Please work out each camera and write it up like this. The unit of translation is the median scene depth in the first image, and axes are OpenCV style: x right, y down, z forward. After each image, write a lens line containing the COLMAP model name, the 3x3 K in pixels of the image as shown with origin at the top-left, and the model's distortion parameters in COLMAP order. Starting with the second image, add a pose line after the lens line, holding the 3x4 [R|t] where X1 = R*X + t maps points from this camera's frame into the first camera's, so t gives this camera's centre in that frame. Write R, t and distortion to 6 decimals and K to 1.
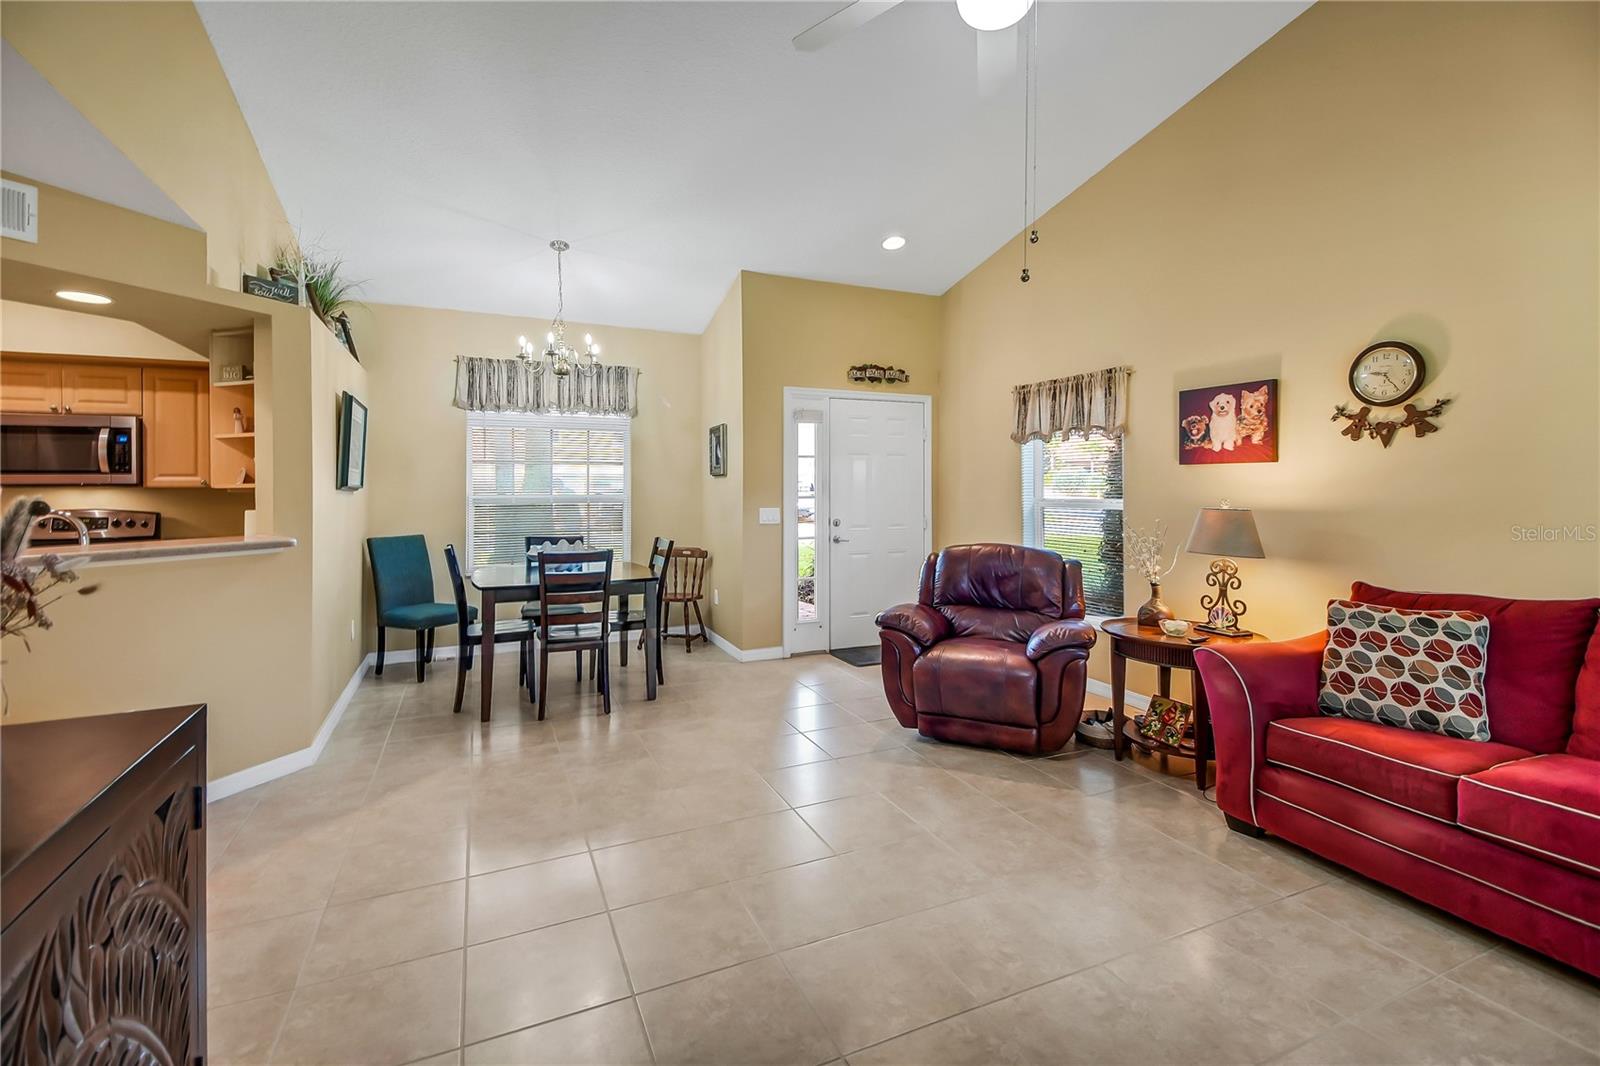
lens RADIAL K [[699.7, 0, 756.7], [0, 699.7, 495.1], [0, 0, 1]] dist [0.001231, -0.000287]
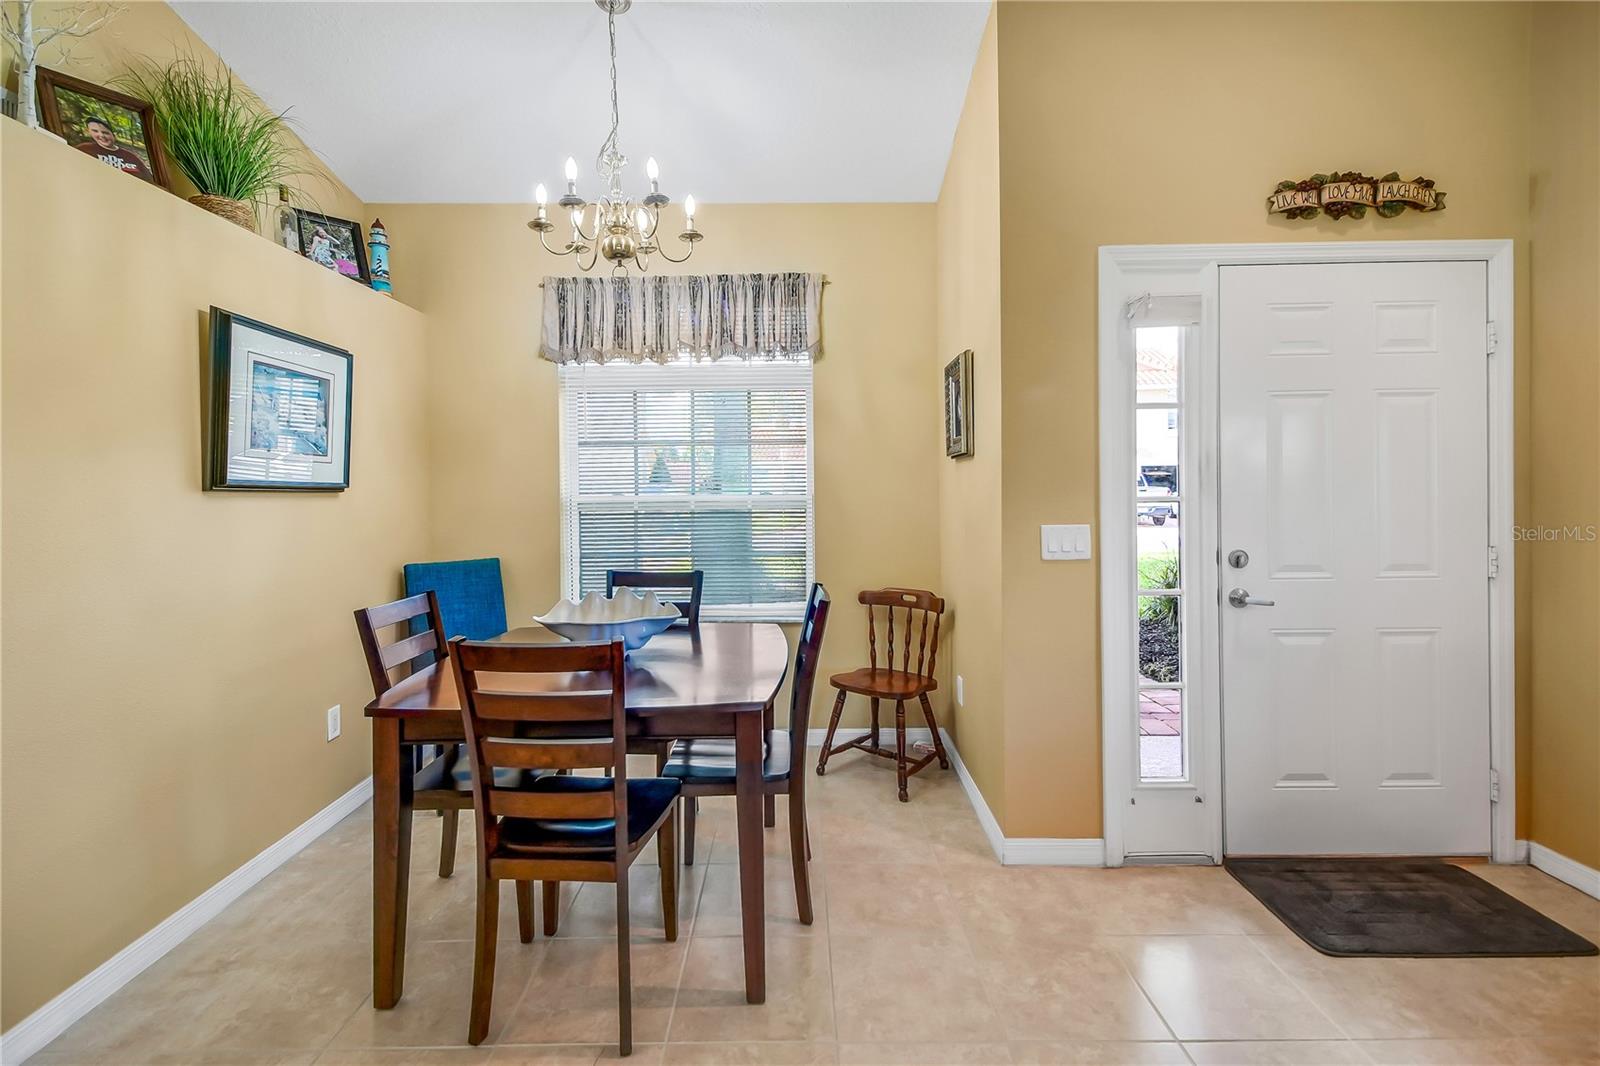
lens RADIAL K [[727.8, 0, 791.5], [0, 727.8, 493.2], [0, 0, 1]] dist [0.040537, -0.015813]
pose [[0.935612, -0.005902, -0.352981, 0.028436], [0.006911, 0.999975, 0.001600, -0.004483], [0.352962, -0.003937, 0.935629, 0.731558]]
